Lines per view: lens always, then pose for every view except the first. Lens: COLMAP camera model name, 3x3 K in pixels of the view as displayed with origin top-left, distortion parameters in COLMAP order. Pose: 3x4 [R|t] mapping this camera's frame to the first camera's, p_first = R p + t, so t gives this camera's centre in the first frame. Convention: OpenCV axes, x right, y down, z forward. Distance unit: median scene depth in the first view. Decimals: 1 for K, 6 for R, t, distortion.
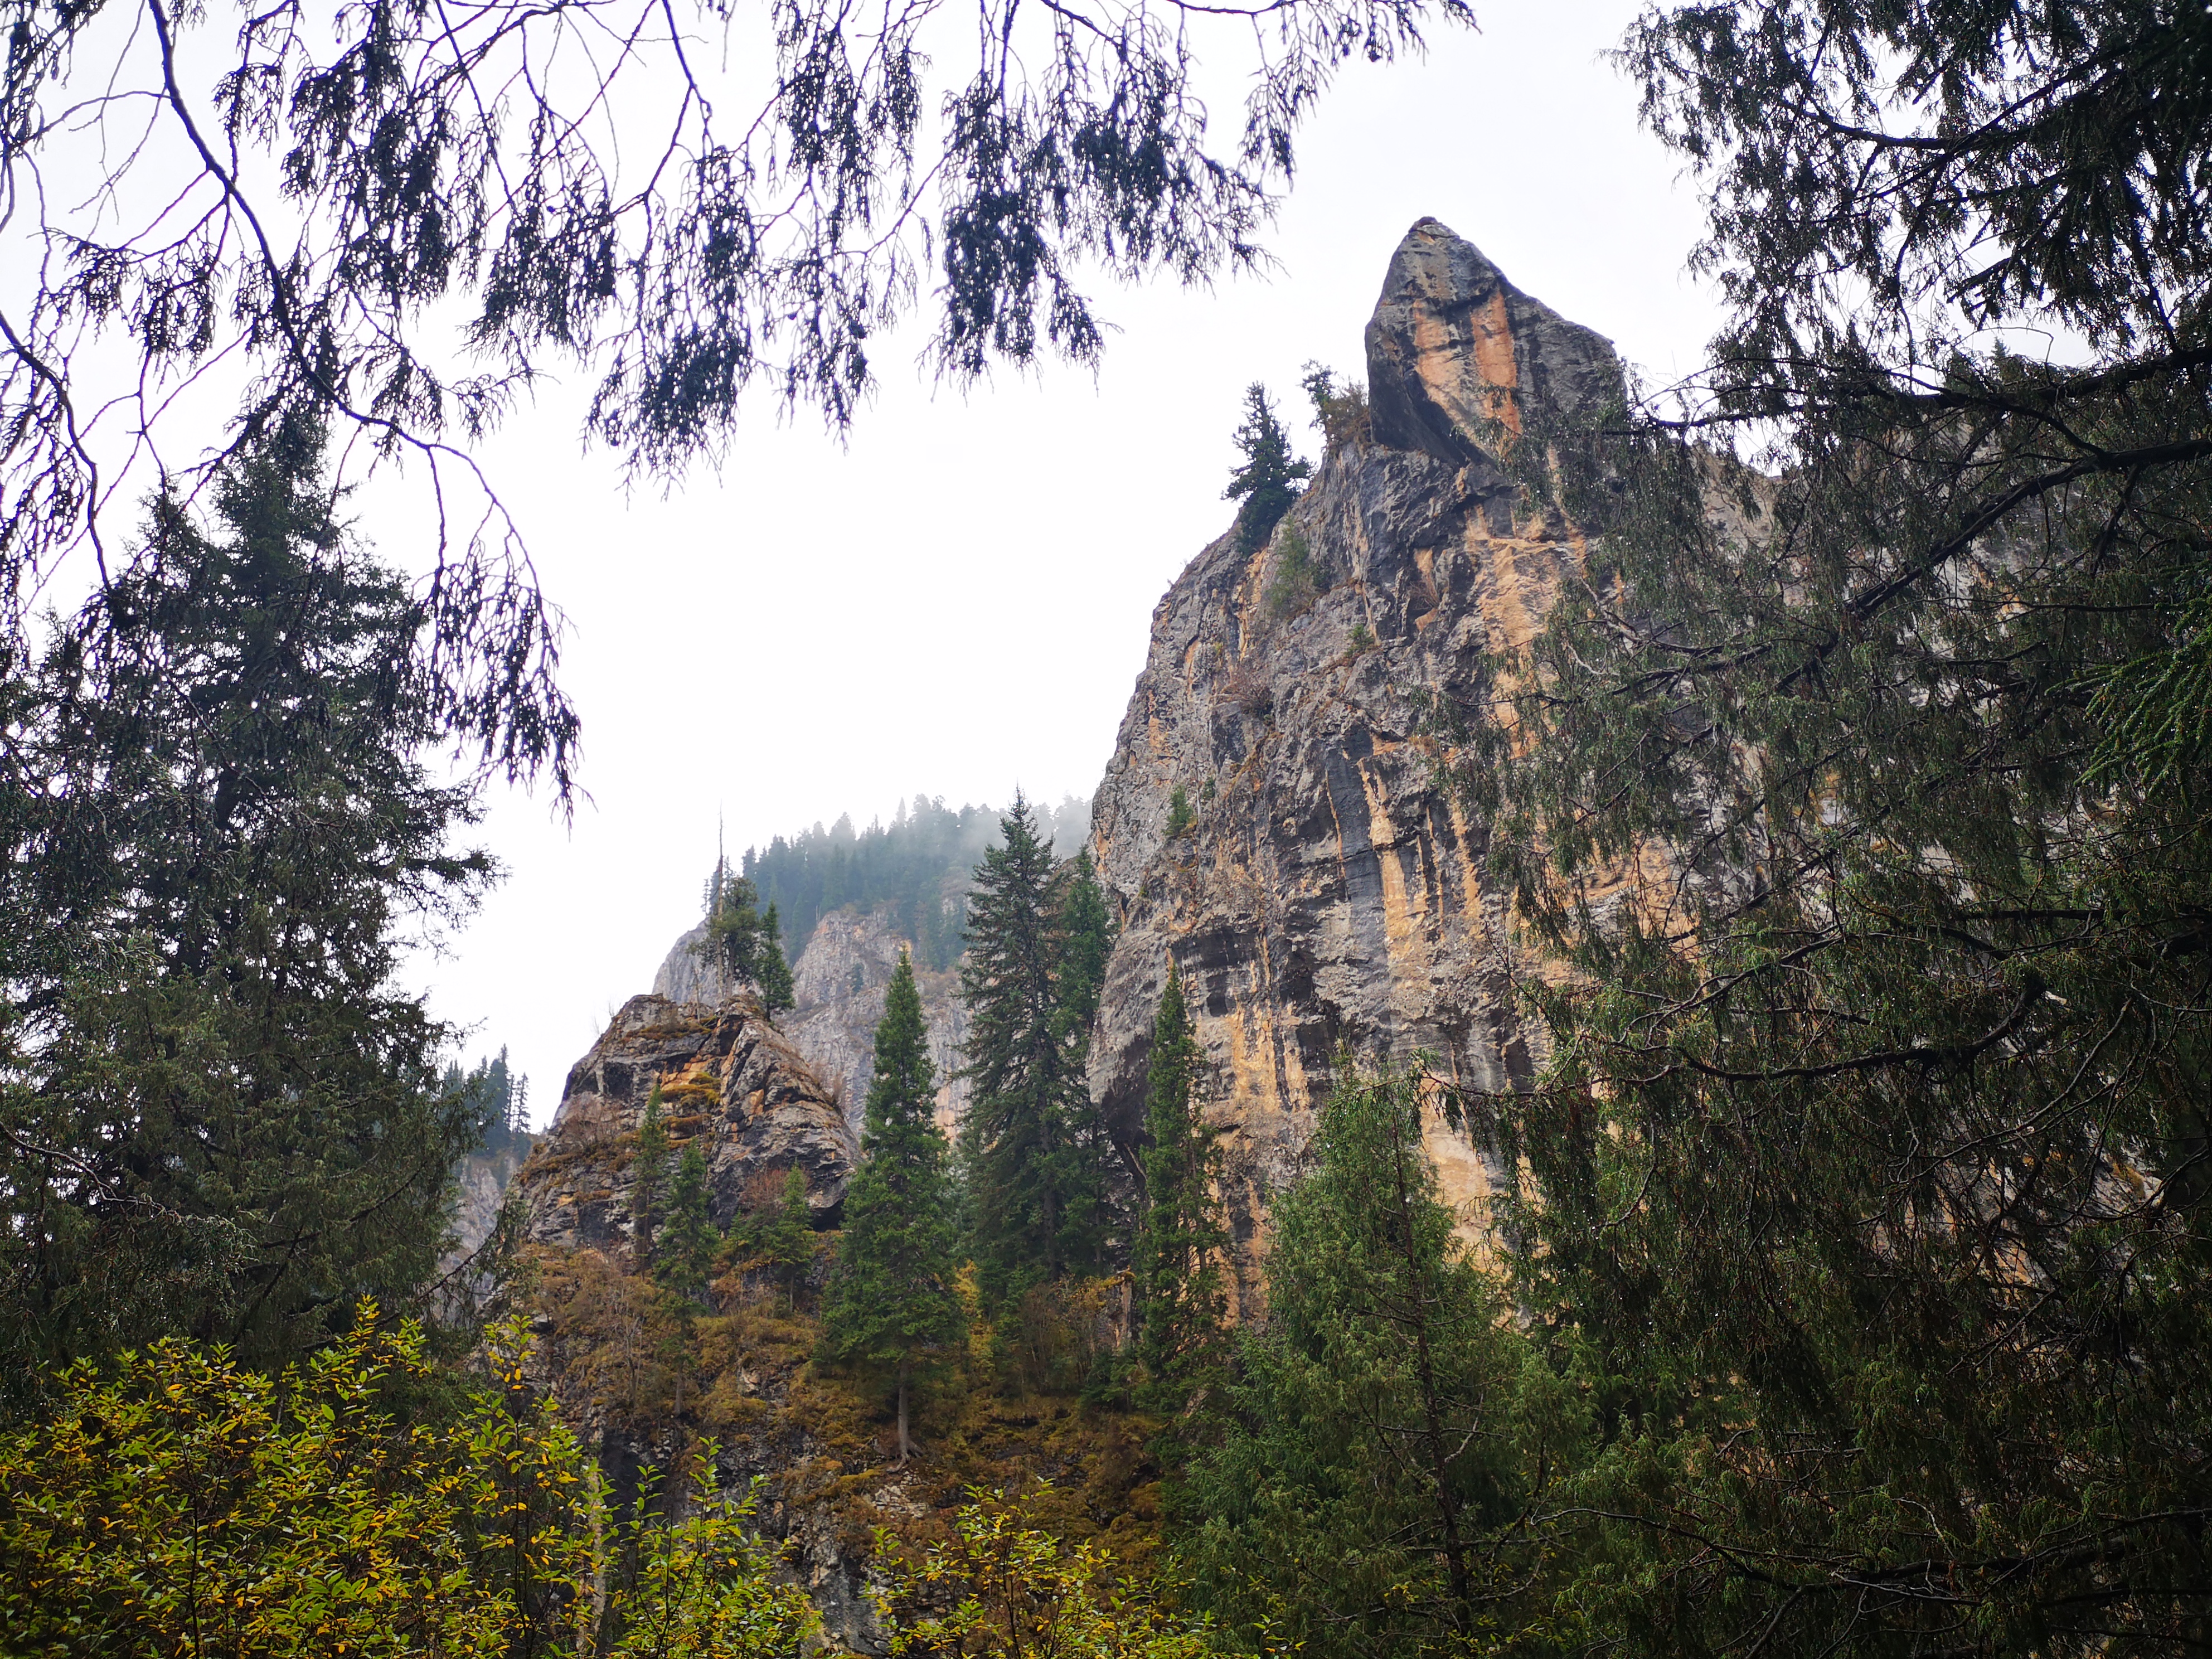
lens RADIAL K [[1743.2, 0, 1106.0], [0, 1743.2, 829.5], [0, 0, 1]] dist [0.065171, -0.041967]
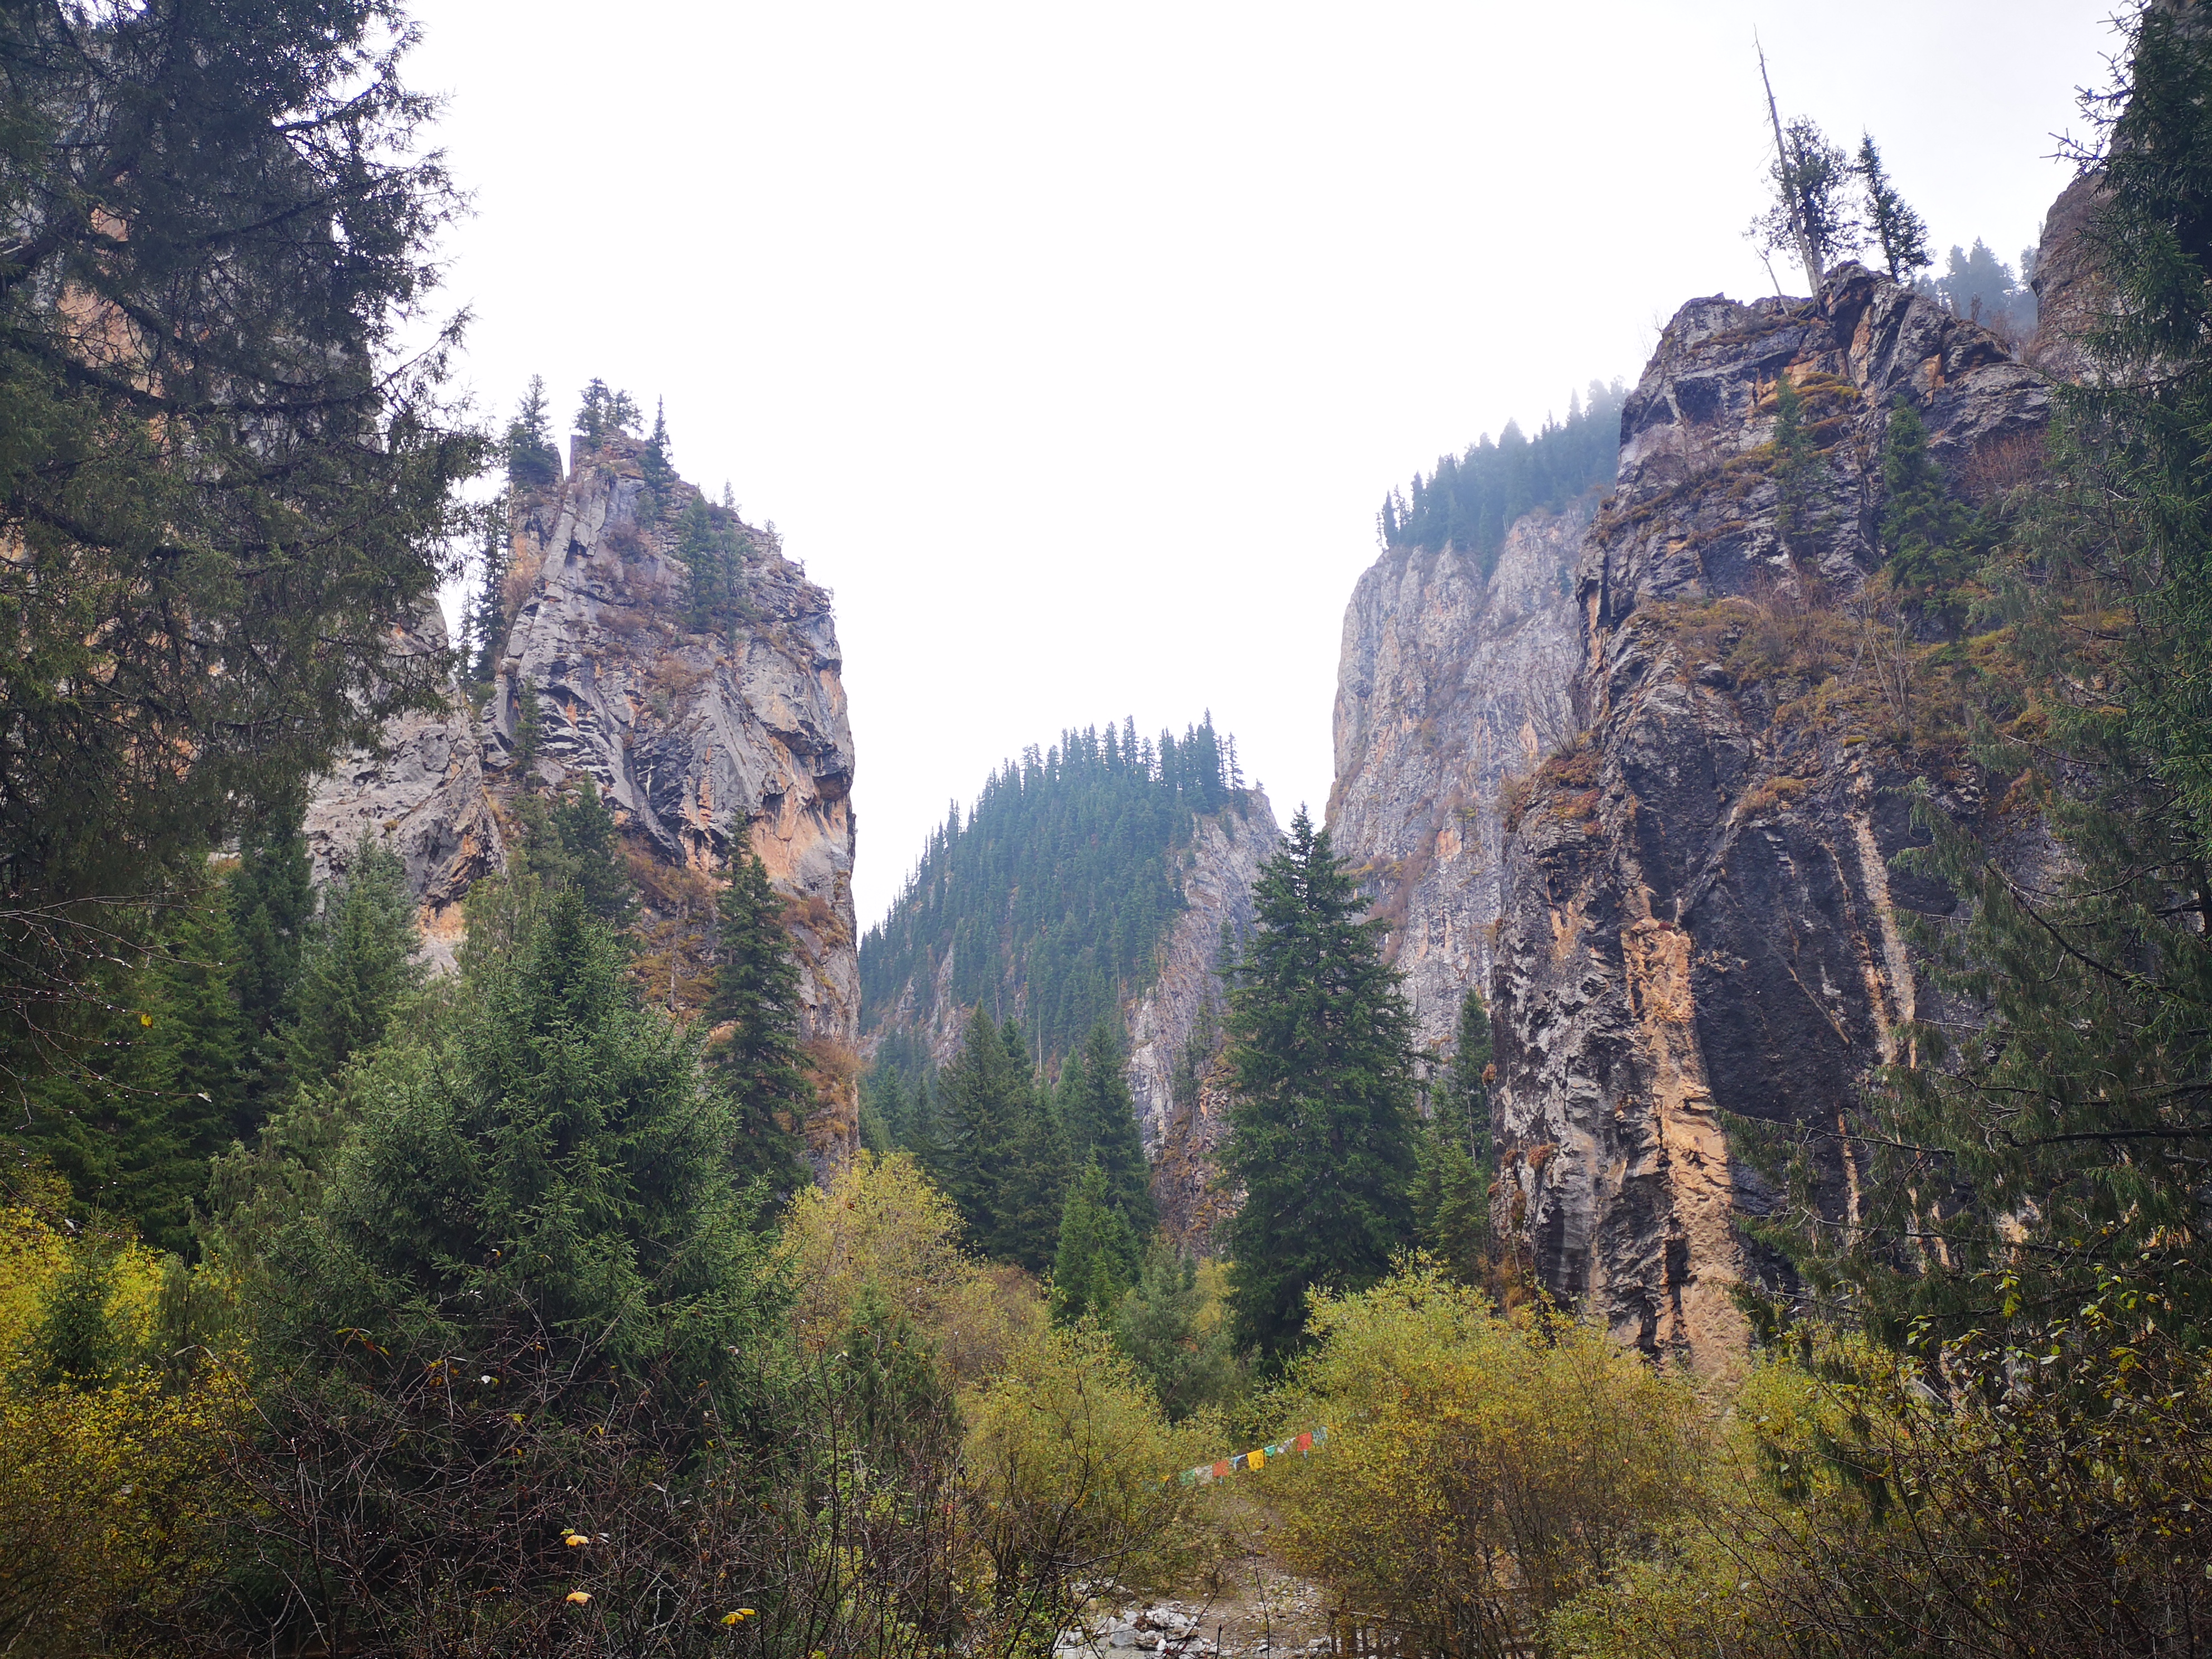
lens RADIAL K [[1743.2, 0, 1106.0], [0, 1743.2, 829.5], [0, 0, 1]] dist [0.065171, -0.041967]
pose [[0.925599, -0.100793, -0.364838, -0.255888], [0.168515, 0.972829, 0.158764, 0.158604], [0.338923, -0.208433, 0.917435, 0.182641]]
